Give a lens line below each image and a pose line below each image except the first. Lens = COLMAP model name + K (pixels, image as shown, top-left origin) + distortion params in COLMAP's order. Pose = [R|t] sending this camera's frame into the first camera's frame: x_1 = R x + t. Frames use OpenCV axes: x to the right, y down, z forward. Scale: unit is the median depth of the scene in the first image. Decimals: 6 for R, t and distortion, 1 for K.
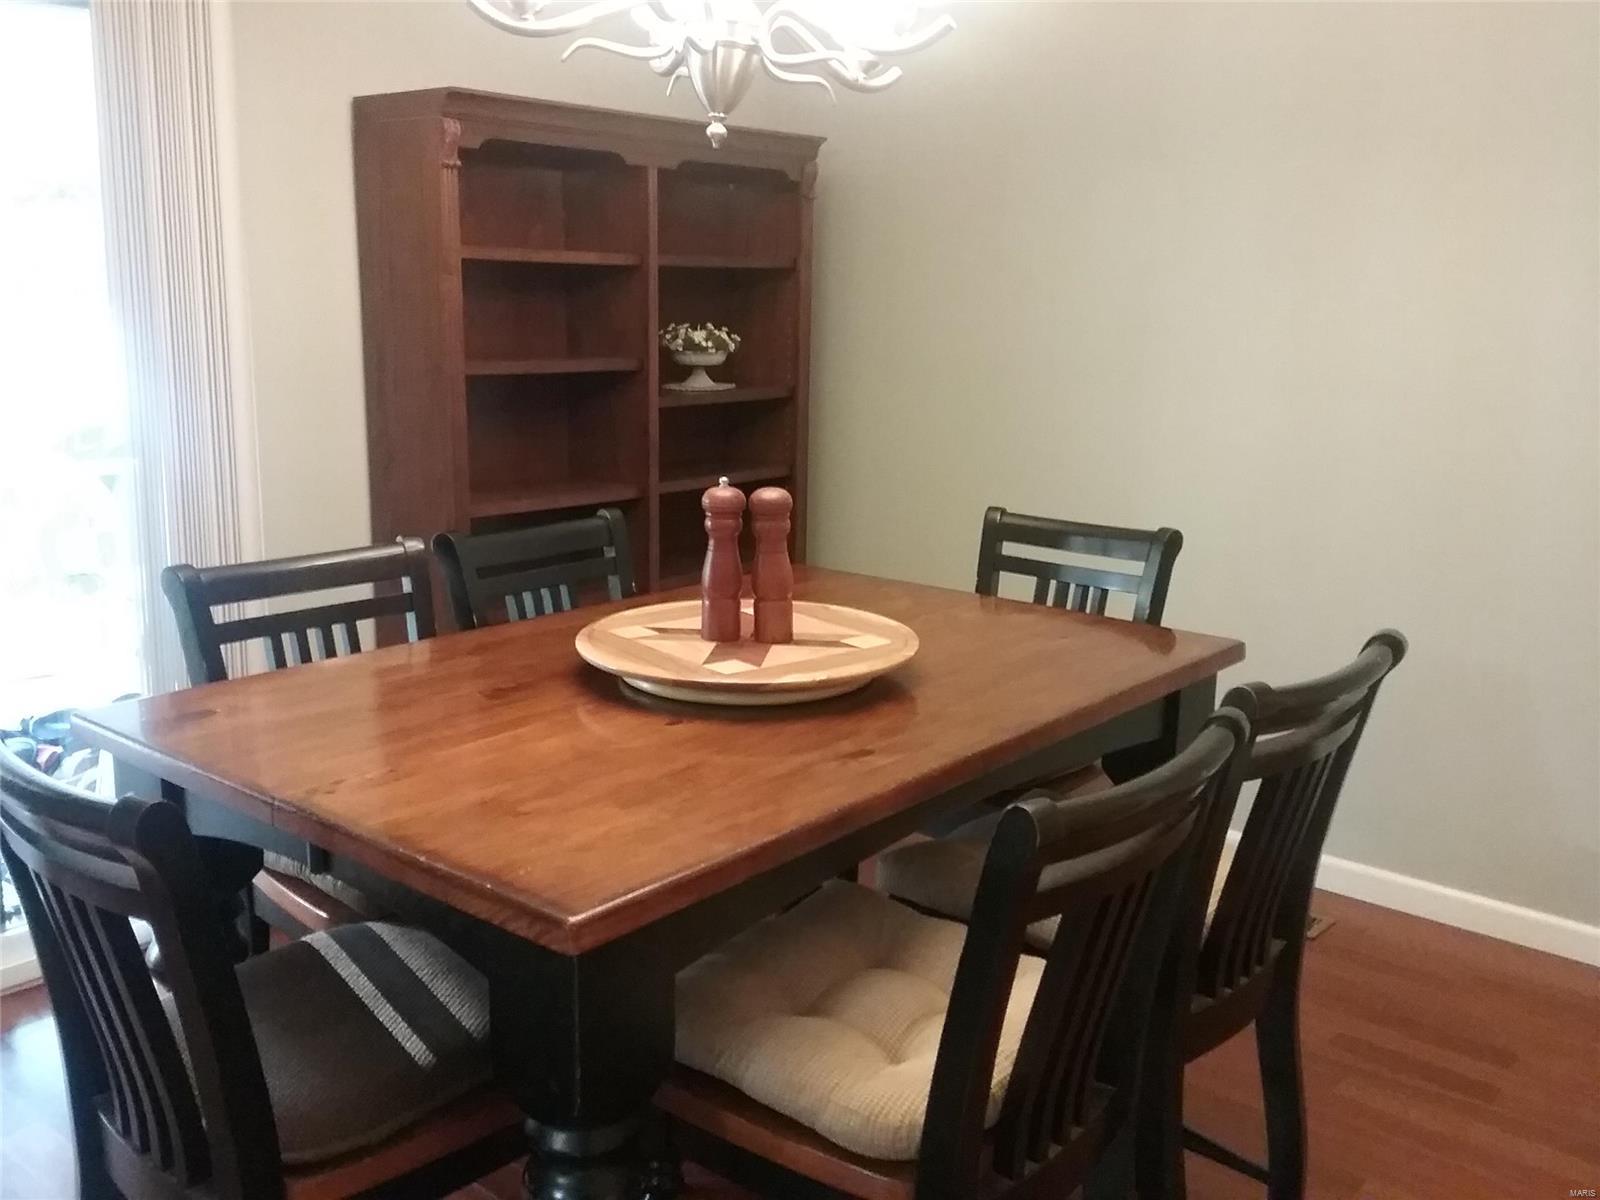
lens RADIAL K [[1470.9, 0, 801.9], [0, 1470.9, 598.1], [0, 0, 1]] dist [0.013039, 0.000000]
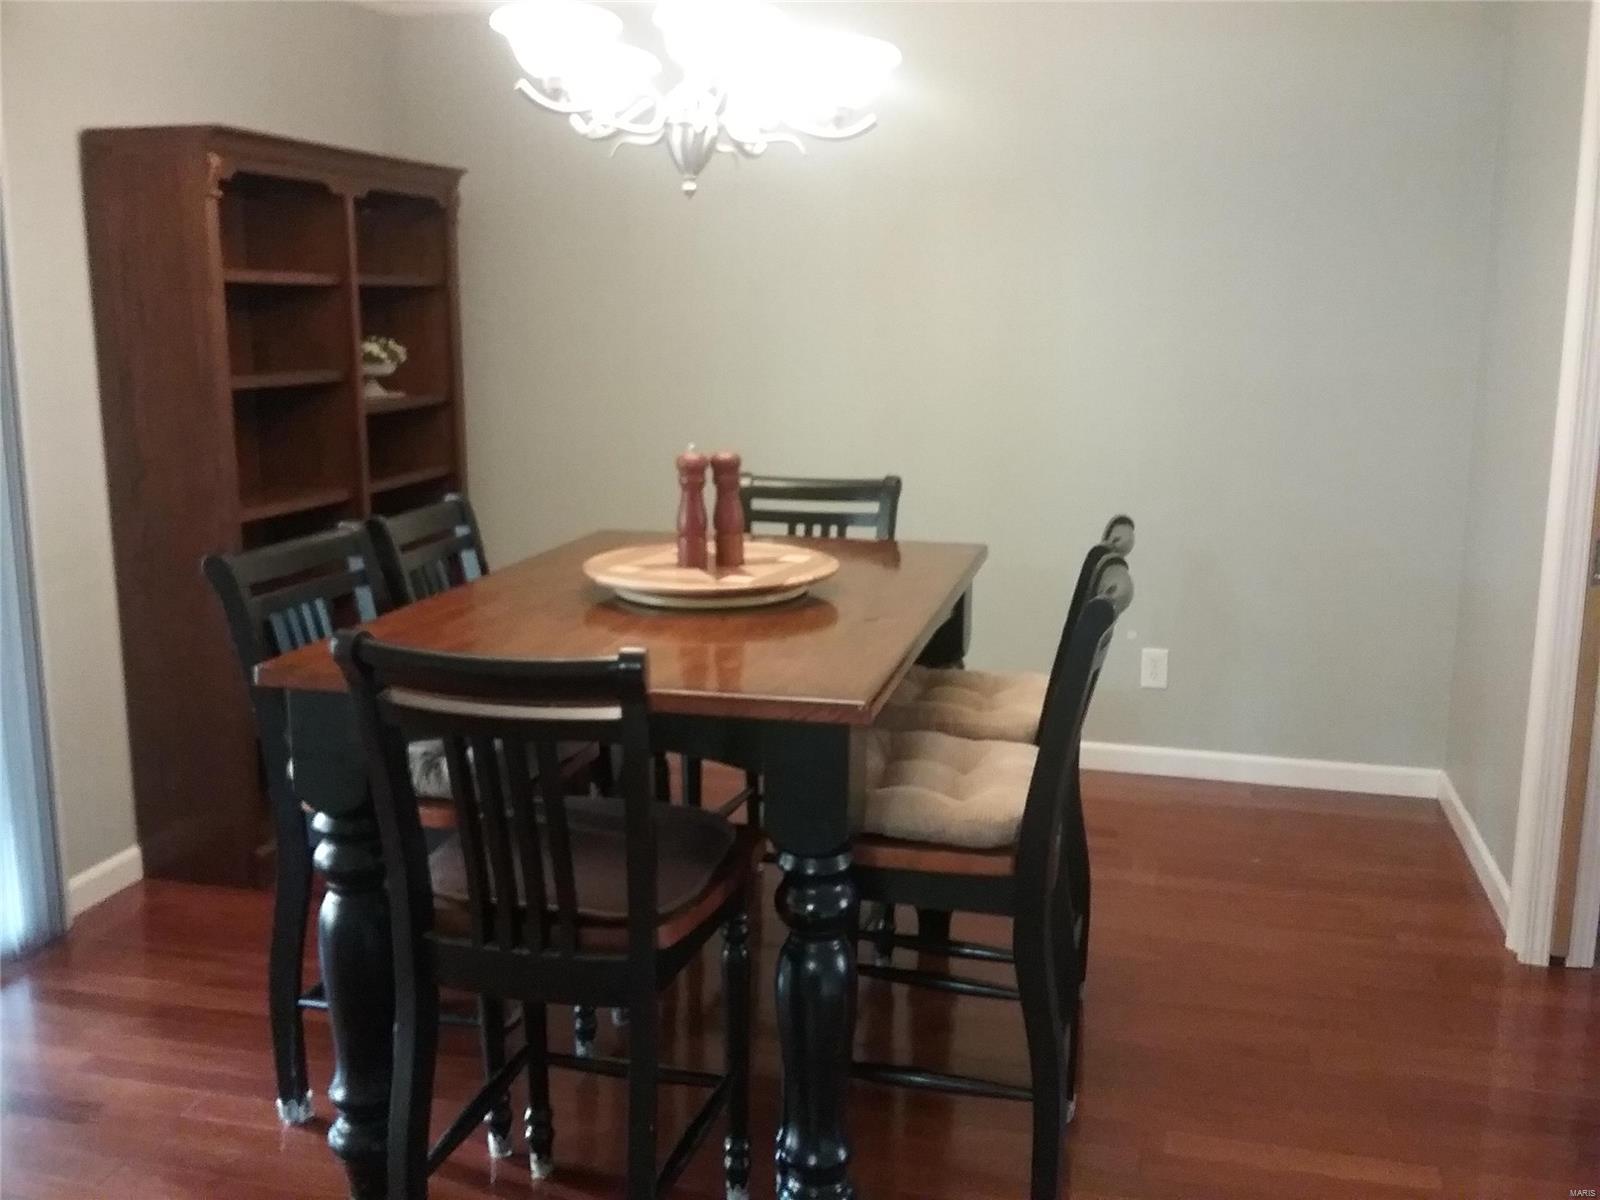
lens RADIAL K [[1470.9, 0, 795.7], [0, 1470.9, 603.1], [0, 0, 1]] dist [0.013039, 0.000000]
pose [[0.907950, -0.101694, 0.406553, -0.282026], [0.103089, 0.994499, 0.018534, 0.024800], [-0.406201, 0.025083, 0.913439, -0.138394]]
